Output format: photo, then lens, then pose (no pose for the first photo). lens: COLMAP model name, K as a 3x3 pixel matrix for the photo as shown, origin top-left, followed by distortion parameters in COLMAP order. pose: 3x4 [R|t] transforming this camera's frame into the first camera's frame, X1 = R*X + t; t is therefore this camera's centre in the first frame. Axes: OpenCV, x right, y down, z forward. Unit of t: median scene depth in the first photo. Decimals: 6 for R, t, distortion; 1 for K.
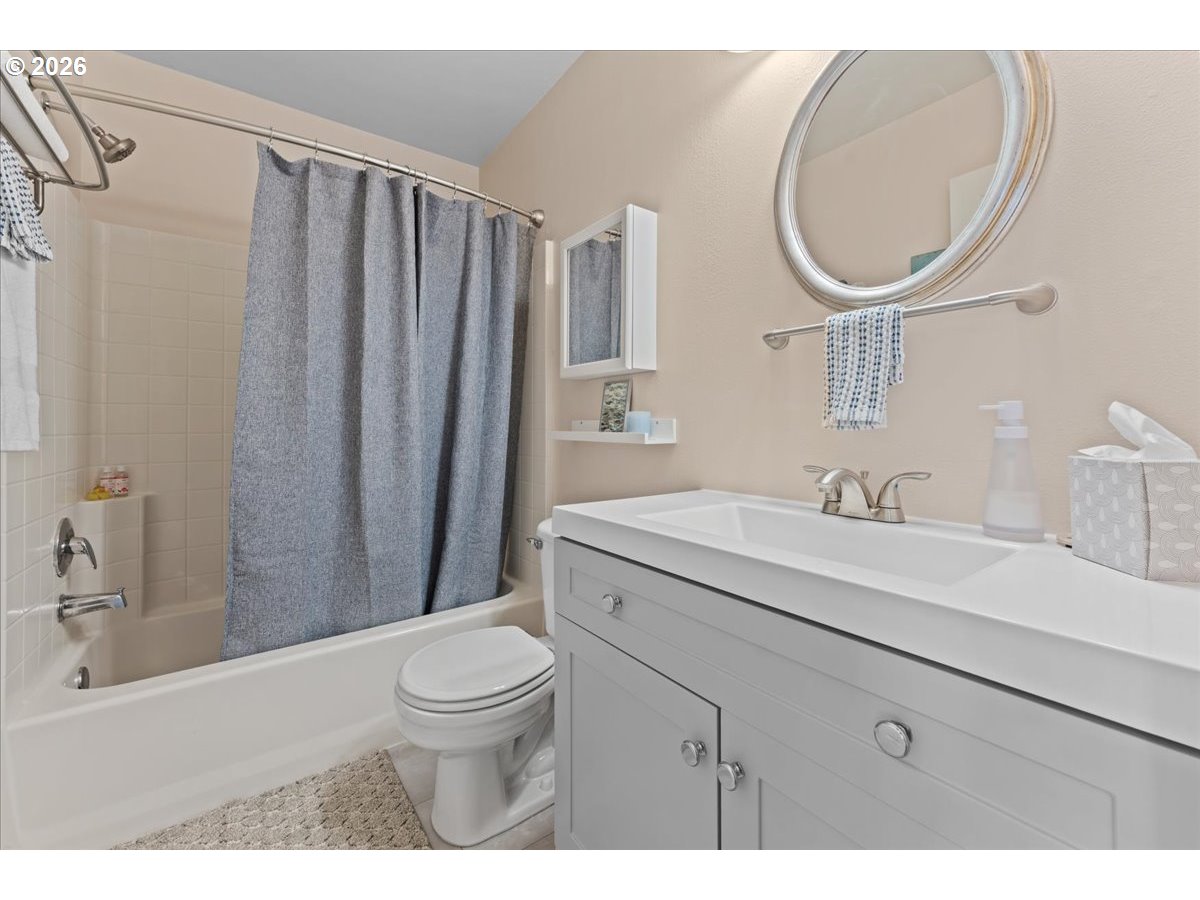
lens RADIAL K [[559.0, 0, 600.0], [0, 559.0, 442.0], [0, 0, 1]] dist [-0.002069, -0.000127]
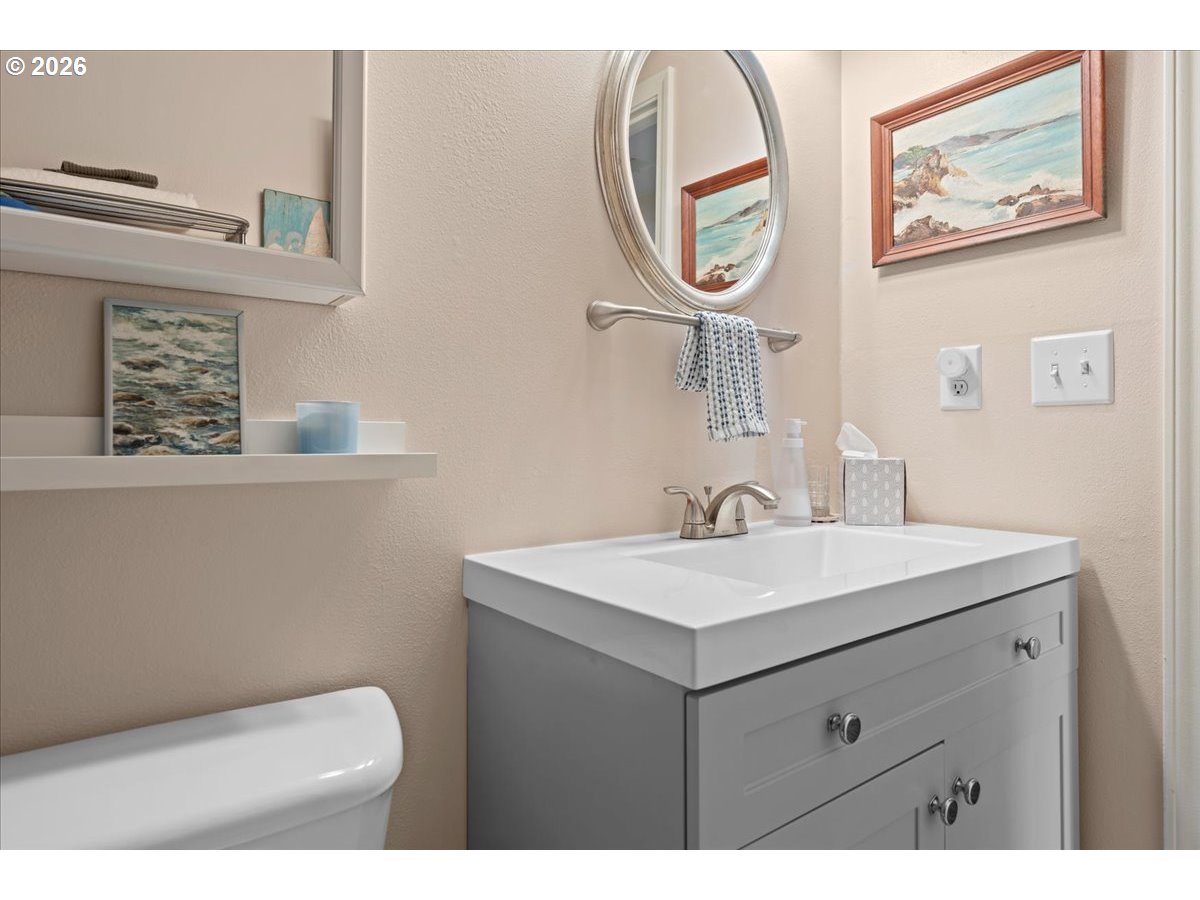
lens RADIAL K [[559.0, 0, 600.1], [0, 559.0, 445.0], [0, 0, 1]] dist [-0.002069, -0.000127]
pose [[0.026281, -0.003367, 0.999649, -0.304882], [0.032919, 0.999455, 0.002500, -0.016400], [-0.999112, 0.032842, 0.026377, 0.742106]]
